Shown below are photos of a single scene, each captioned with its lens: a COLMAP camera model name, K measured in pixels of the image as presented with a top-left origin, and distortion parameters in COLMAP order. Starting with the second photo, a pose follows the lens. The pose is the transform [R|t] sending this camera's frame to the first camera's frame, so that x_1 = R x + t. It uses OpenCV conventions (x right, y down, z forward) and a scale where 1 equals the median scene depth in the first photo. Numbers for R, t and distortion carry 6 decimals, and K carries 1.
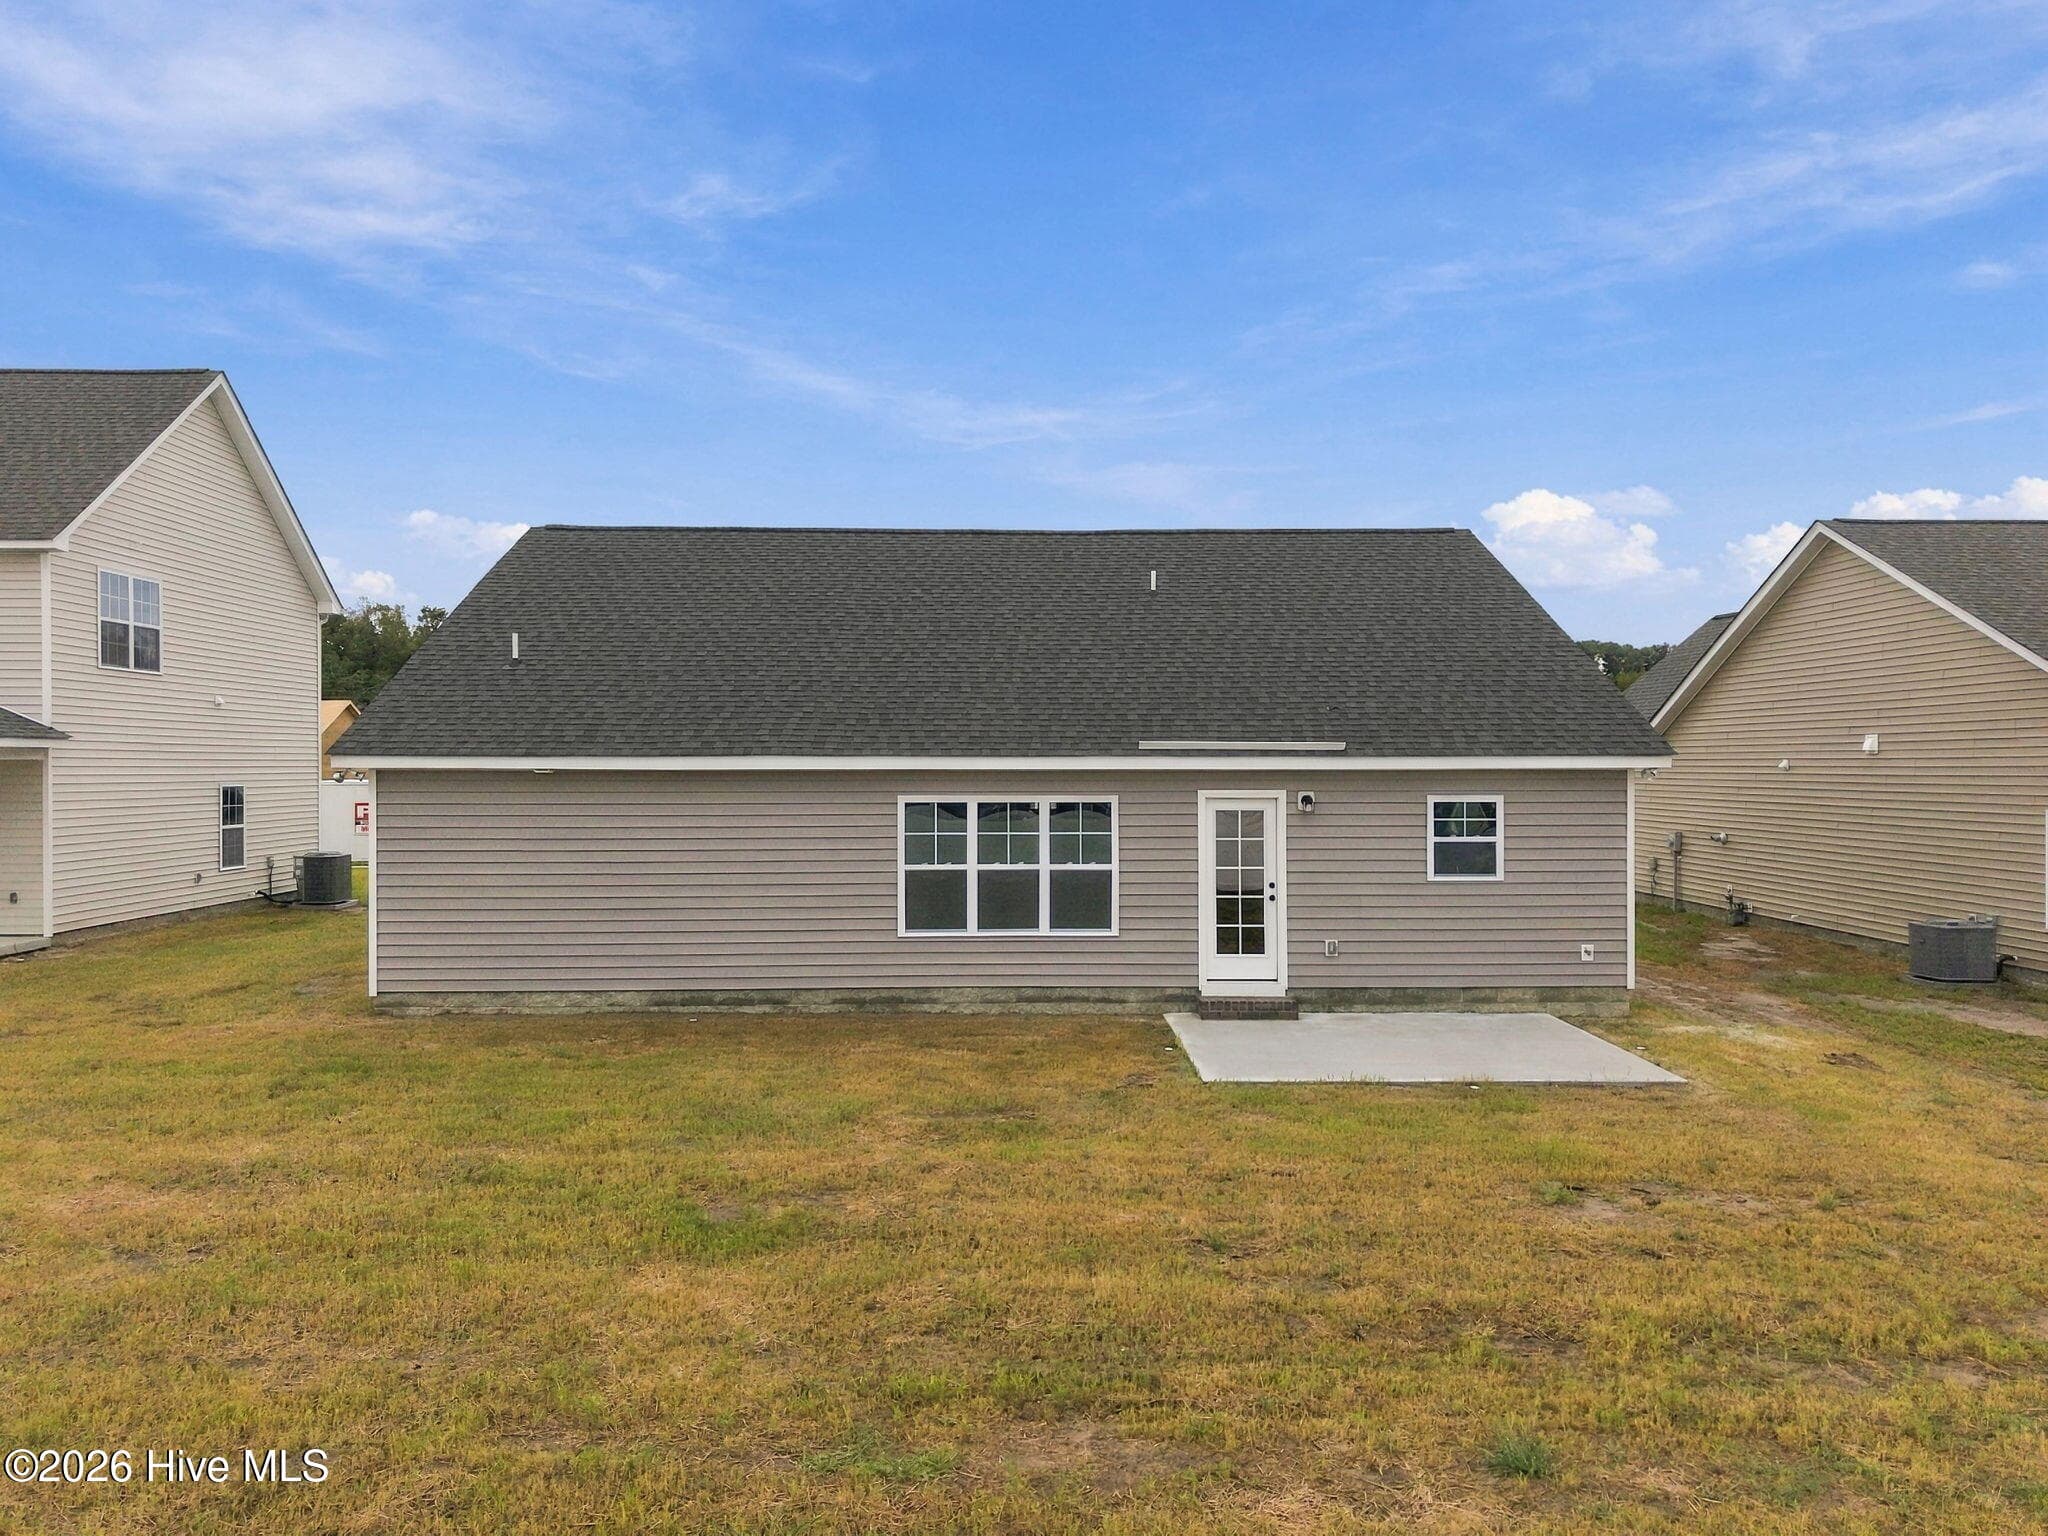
lens RADIAL K [[1350.5, 0, 1026.8], [0, 1350.5, 777.0], [0, 0, 1]] dist [0.074507, -0.111832]
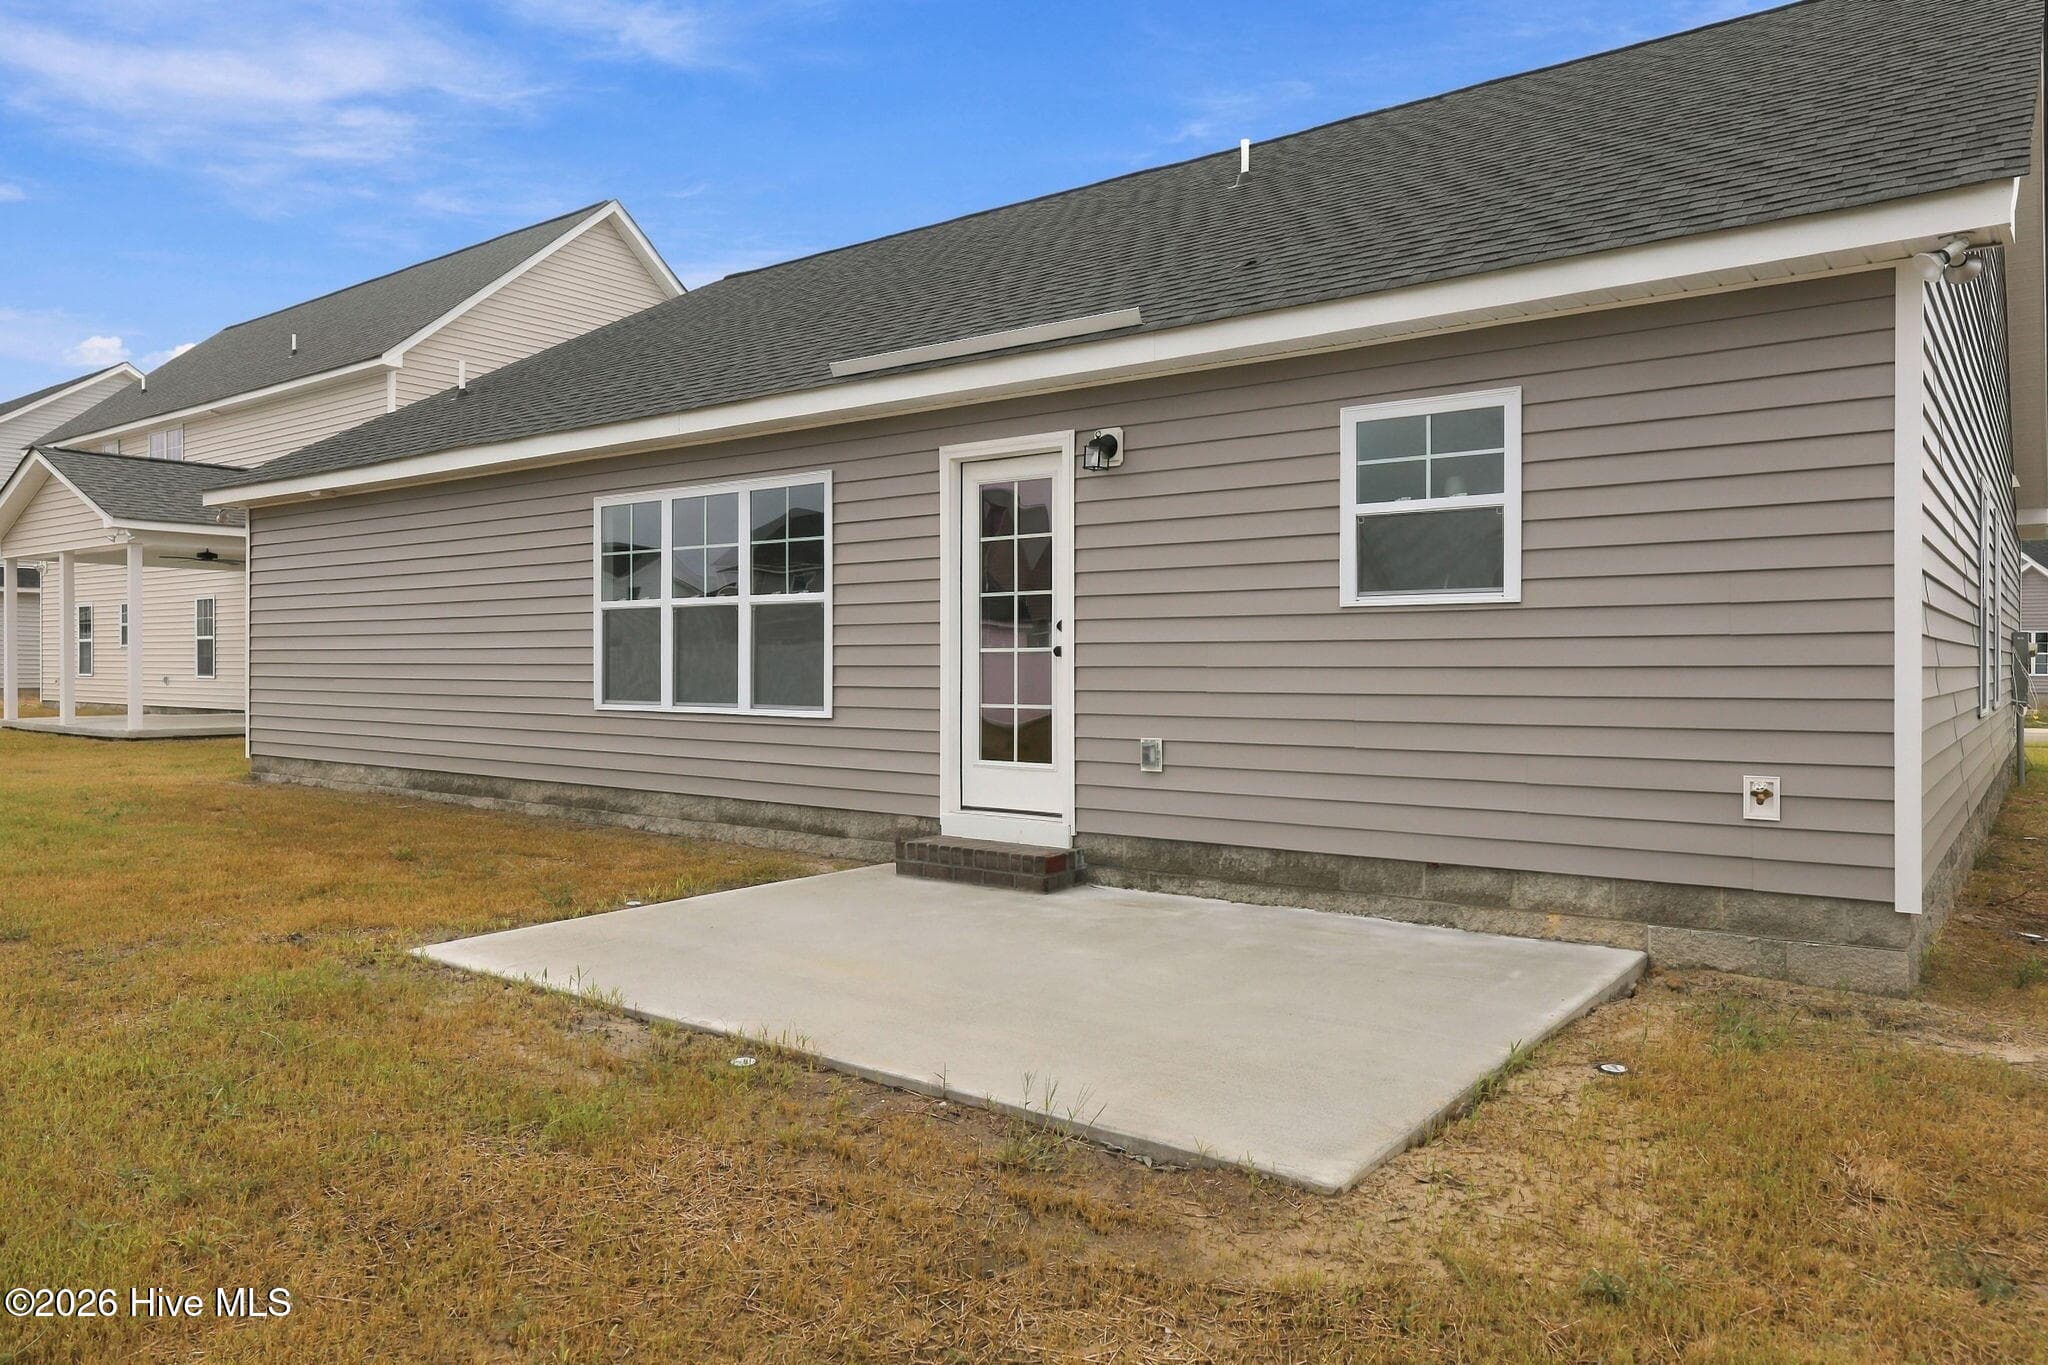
lens RADIAL K [[1370.8, 0, 1029.1], [0, 1370.8, 675.4], [0, 0, 1]] dist [0.003909, 0.003344]
pose [[0.781285, 0.006978, -0.624136, 0.492068], [-0.009019, 0.999959, -0.000110, 0.099500], [0.624110, 0.005715, 0.781316, 0.605135]]
